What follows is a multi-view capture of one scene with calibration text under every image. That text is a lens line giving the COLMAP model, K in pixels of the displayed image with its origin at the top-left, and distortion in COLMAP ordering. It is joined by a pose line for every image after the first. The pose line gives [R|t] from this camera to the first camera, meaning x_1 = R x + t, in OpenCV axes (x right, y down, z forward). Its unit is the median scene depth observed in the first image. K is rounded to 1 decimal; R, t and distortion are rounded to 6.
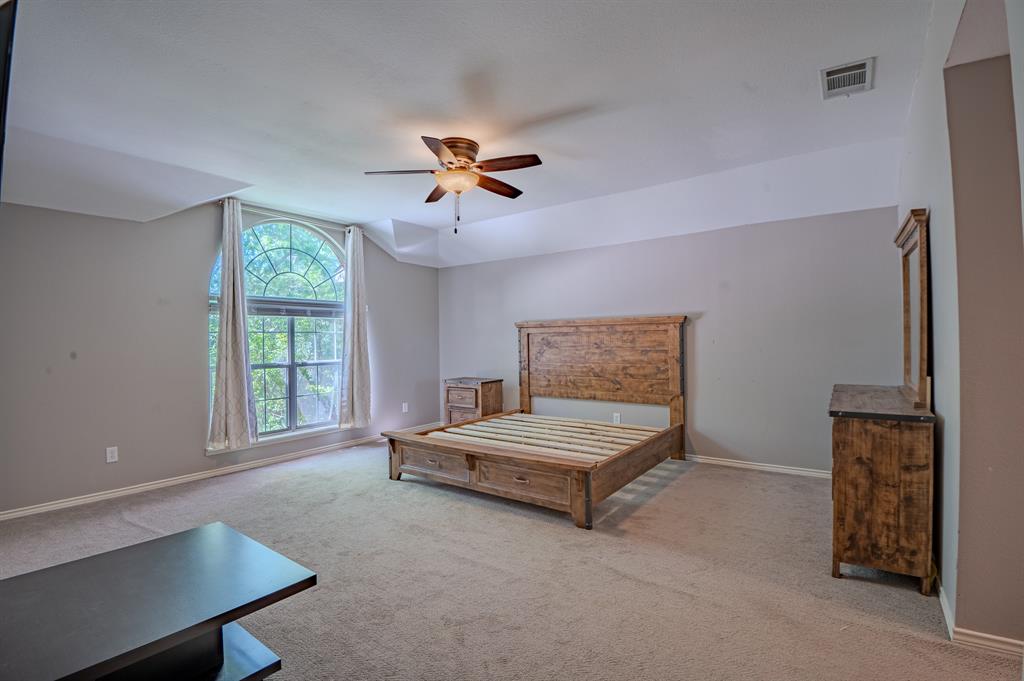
lens RADIAL K [[469.9, 0, 514.4], [0, 469.9, 333.5], [0, 0, 1]] dist [-0.018413, -0.017850]
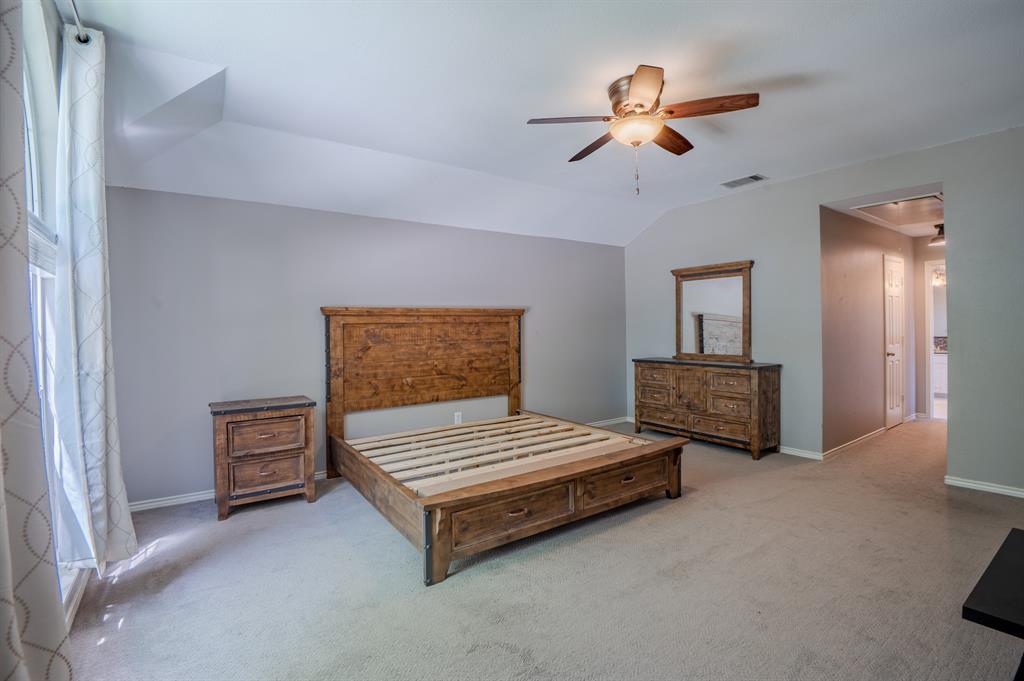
lens RADIAL K [[469.9, 0, 514.4], [0, 469.9, 333.5], [0, 0, 1]] dist [-0.018413, -0.017850]
pose [[0.326118, -0.002377, 0.945326, -0.618192], [0.001177, 0.999997, 0.002108, 0.014836], [-0.945328, 0.000425, 0.326120, 0.606987]]
